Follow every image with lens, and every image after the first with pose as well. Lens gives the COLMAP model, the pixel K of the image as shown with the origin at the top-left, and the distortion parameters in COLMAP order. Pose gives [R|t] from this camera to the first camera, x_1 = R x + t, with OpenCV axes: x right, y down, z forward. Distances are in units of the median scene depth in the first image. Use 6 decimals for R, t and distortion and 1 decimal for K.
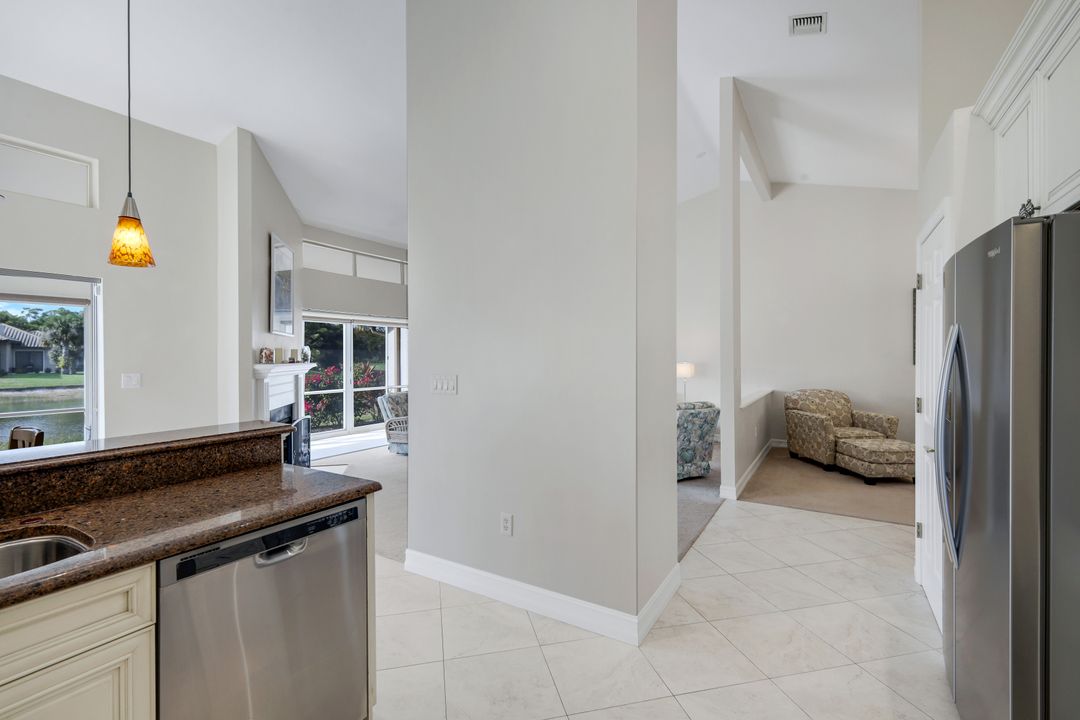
lens RADIAL K [[474.4, 0, 536.9], [0, 474.4, 358.4], [0, 0, 1]] dist [-0.002142, 0.000157]
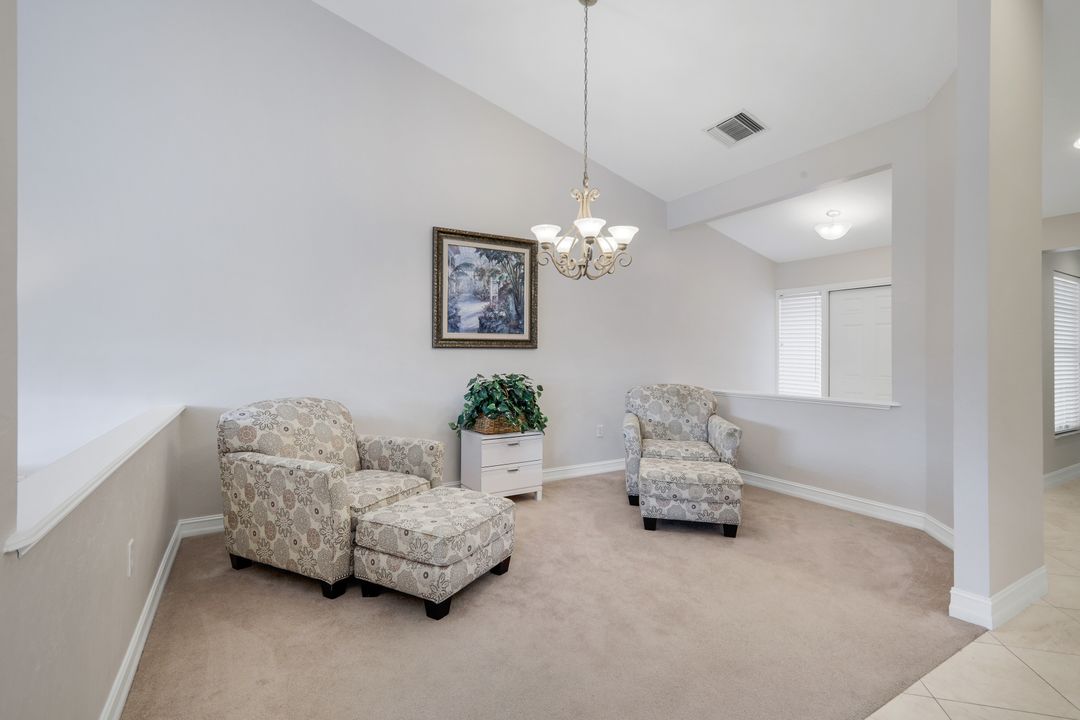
lens RADIAL K [[484.8, 0, 540.6], [0, 484.8, 354.8], [0, 0, 1]] dist [0.001664, 0.000461]
pose [[0.446557, 0.007934, 0.894720, 0.307075], [-0.002935, 0.999968, -0.007403, 0.027699], [-0.894750, 0.000679, 0.446566, 0.638593]]
